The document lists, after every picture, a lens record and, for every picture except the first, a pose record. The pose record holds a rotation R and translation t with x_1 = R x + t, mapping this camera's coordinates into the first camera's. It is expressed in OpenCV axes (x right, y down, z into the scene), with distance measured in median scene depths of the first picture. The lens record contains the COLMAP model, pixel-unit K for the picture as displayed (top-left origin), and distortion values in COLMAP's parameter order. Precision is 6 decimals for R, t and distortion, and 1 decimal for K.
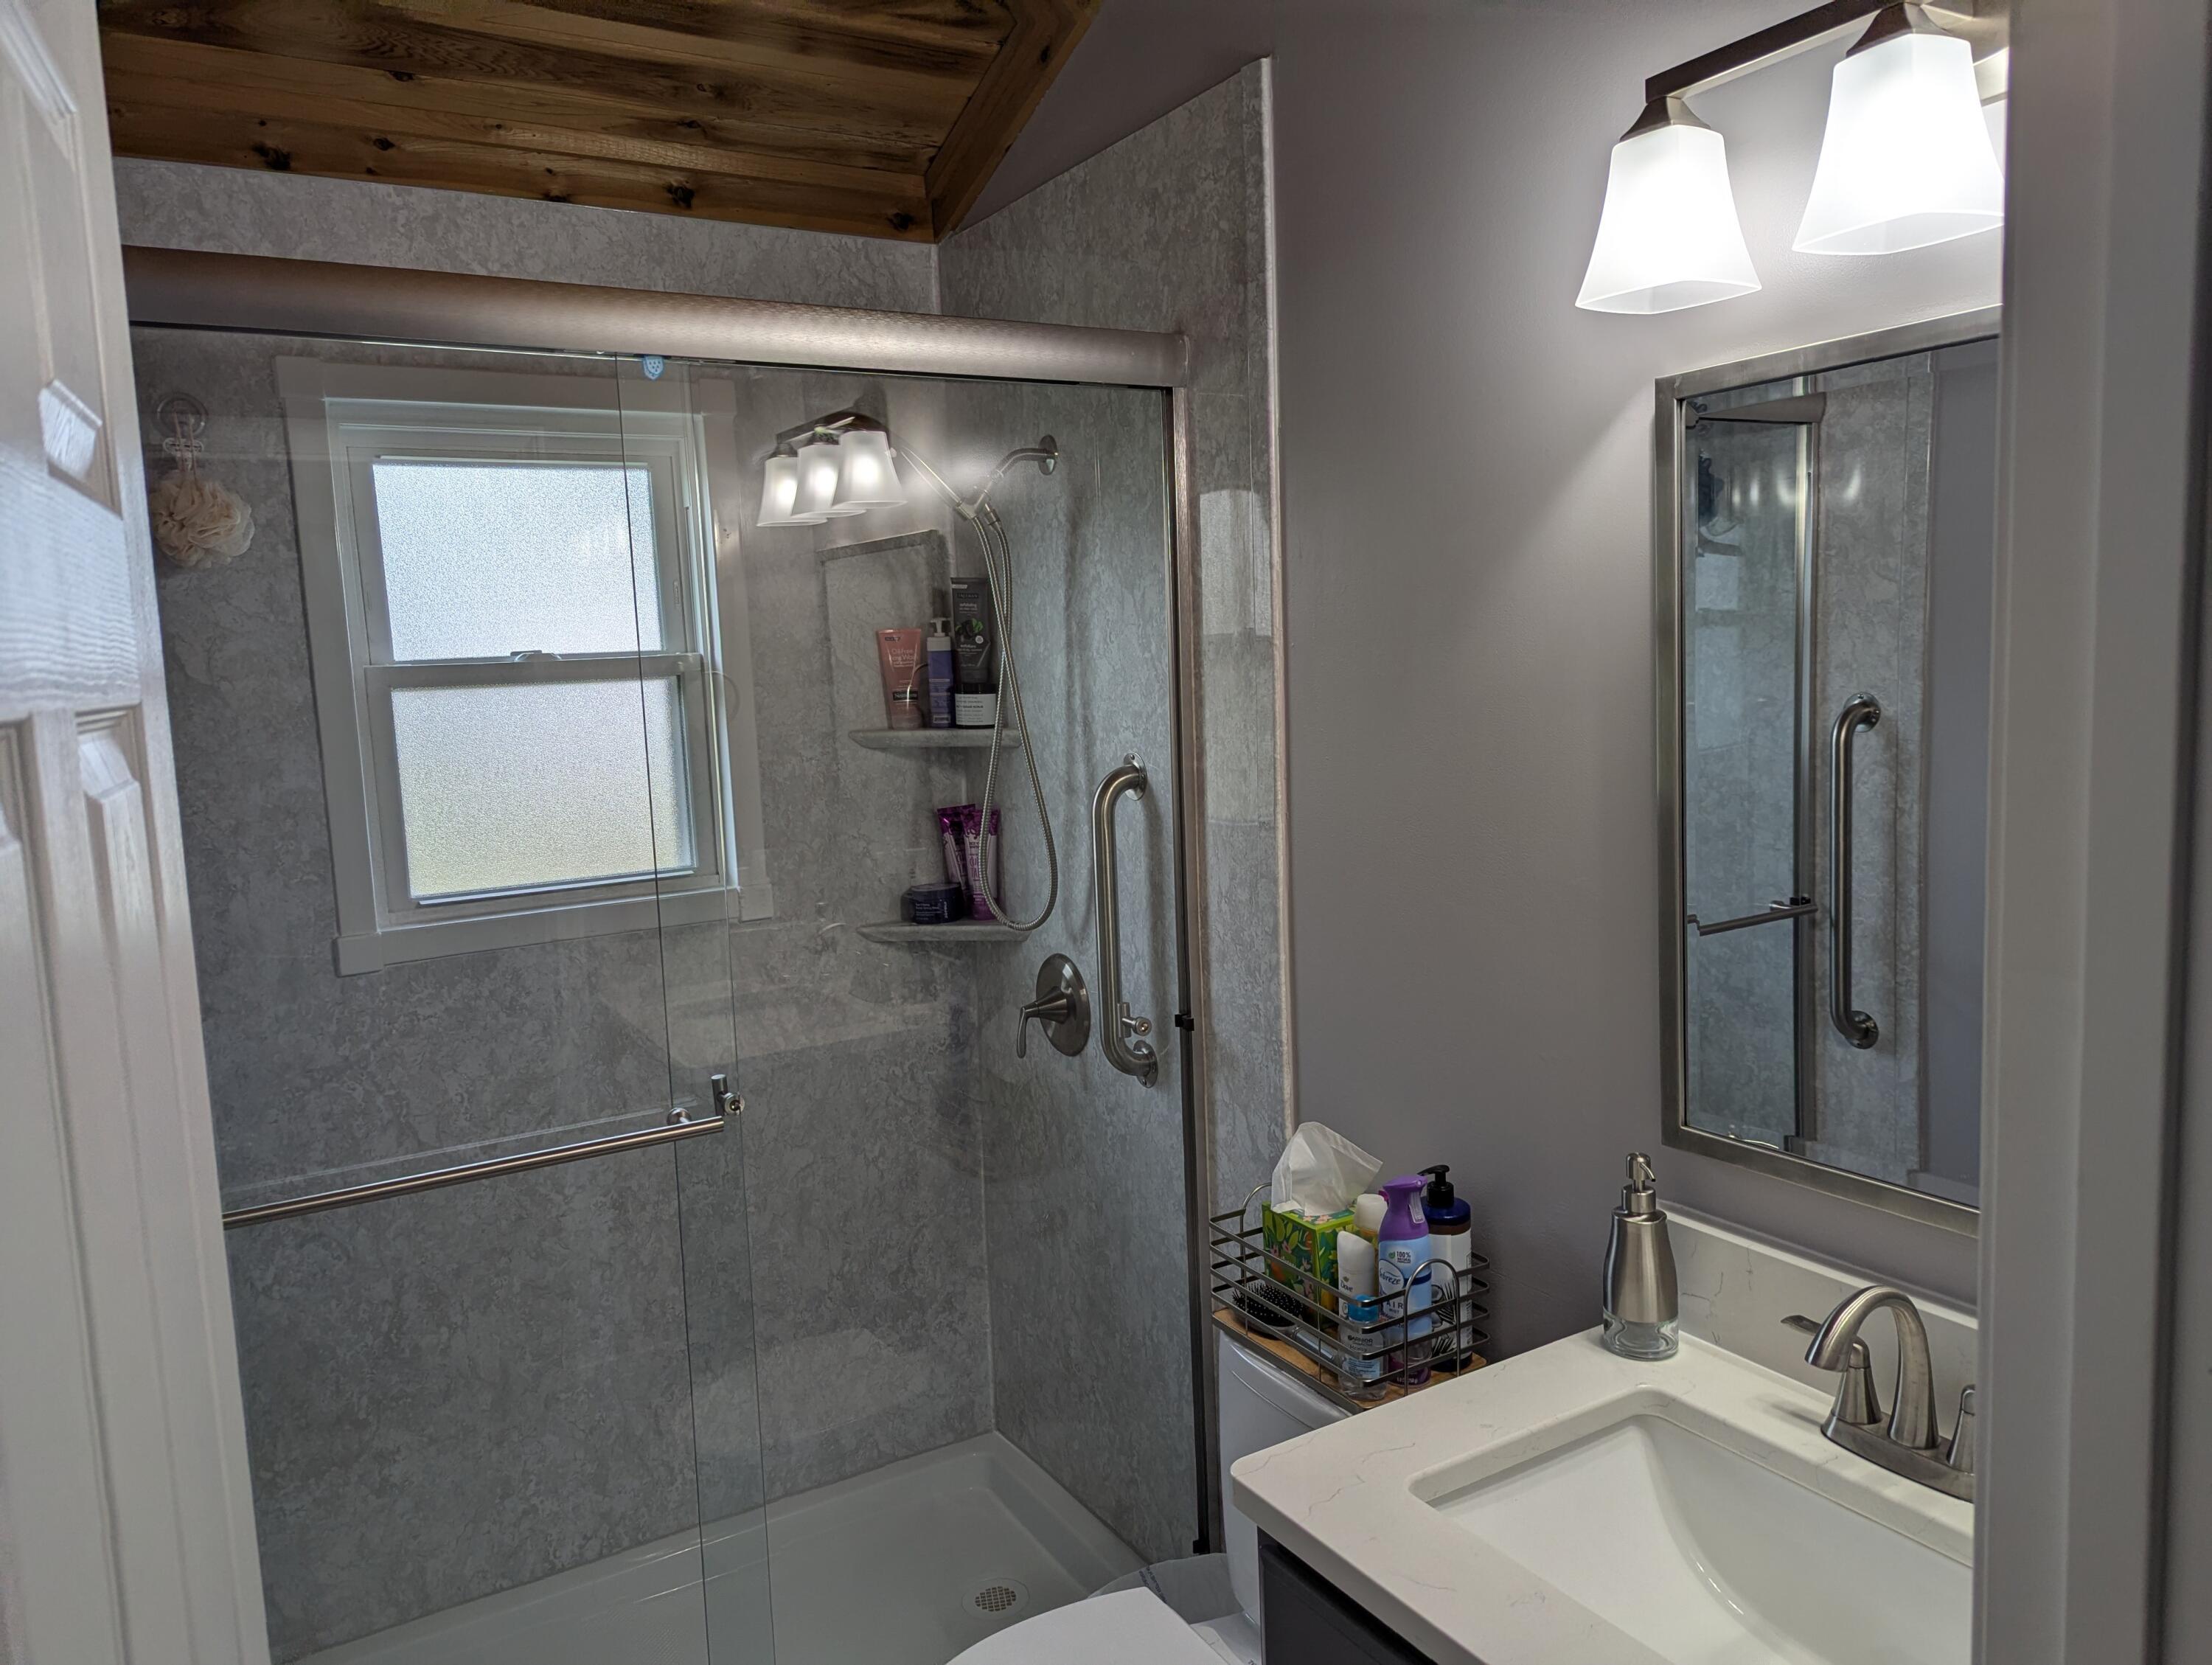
lens RADIAL K [[1549.7, 0, 1106.2], [0, 1549.7, 819.8], [0, 0, 1]] dist [0.071565, -0.066217]
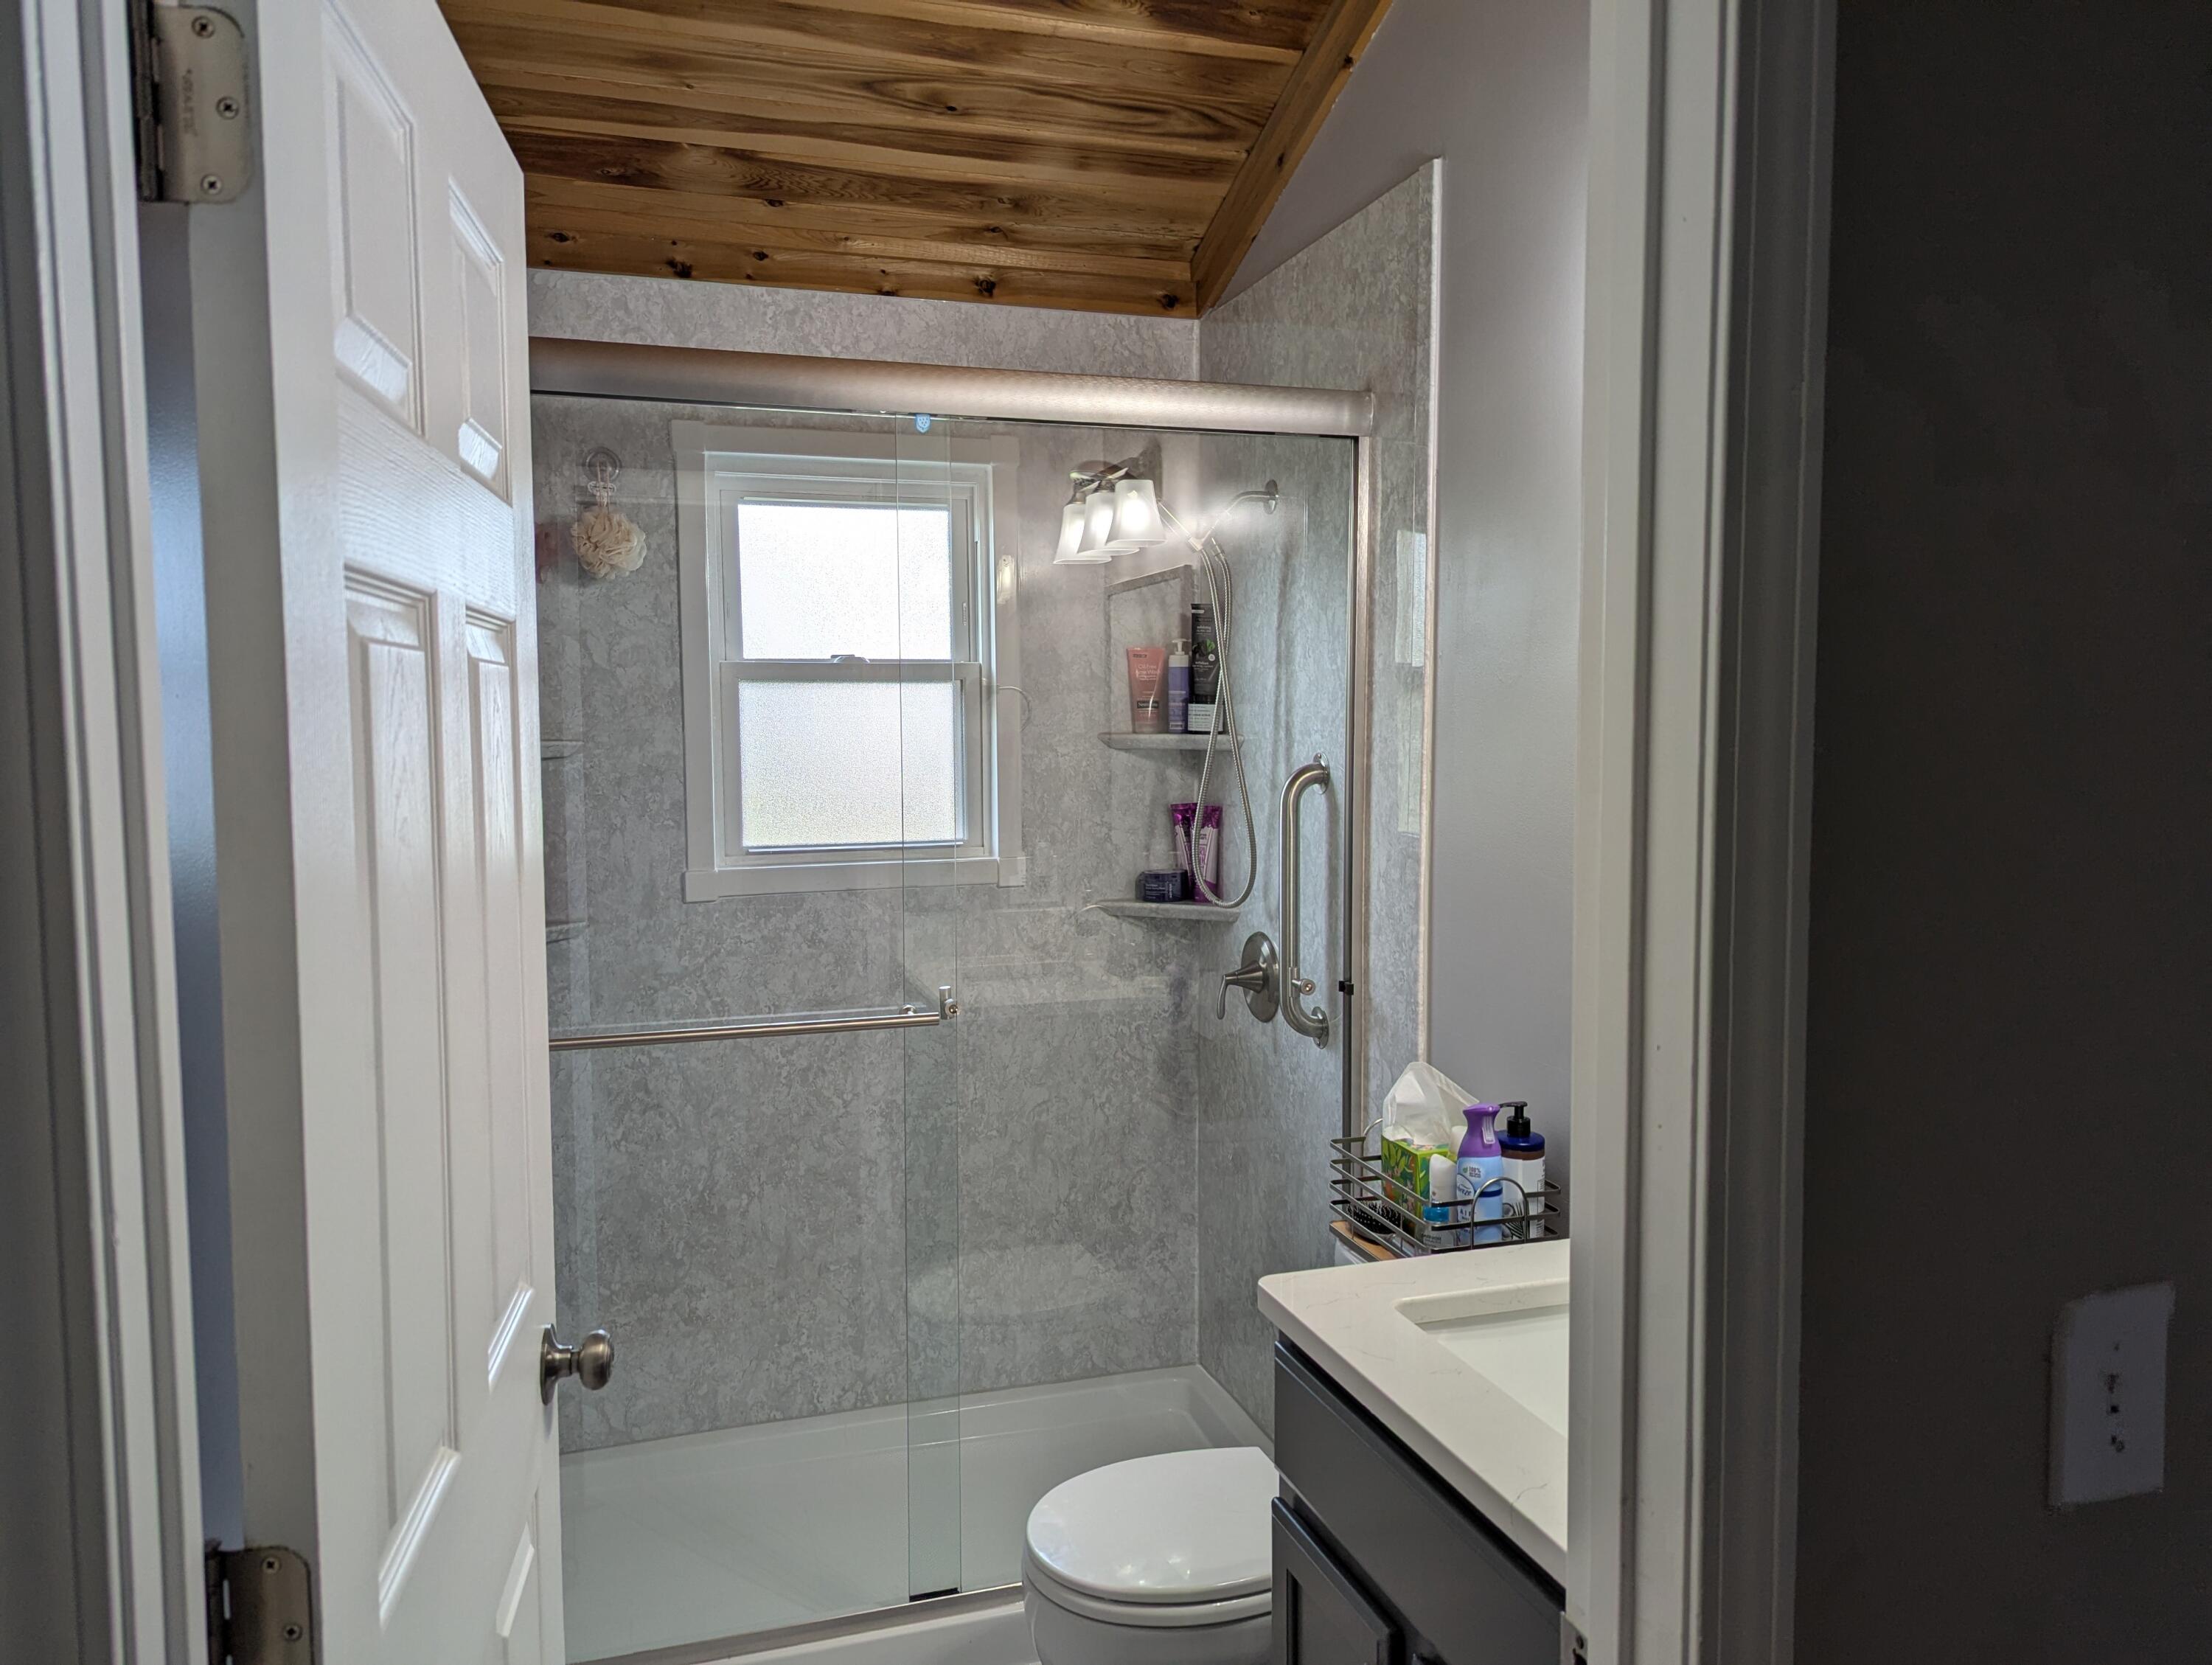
lens RADIAL K [[1549.7, 0, 1106.2], [0, 1549.7, 819.8], [0, 0, 1]] dist [0.071565, -0.066217]
pose [[0.971369, 0.051174, -0.231999, 0.129258], [-0.060326, 0.997649, -0.032524, 0.052093], [0.229789, 0.045589, 0.972172, -0.147586]]
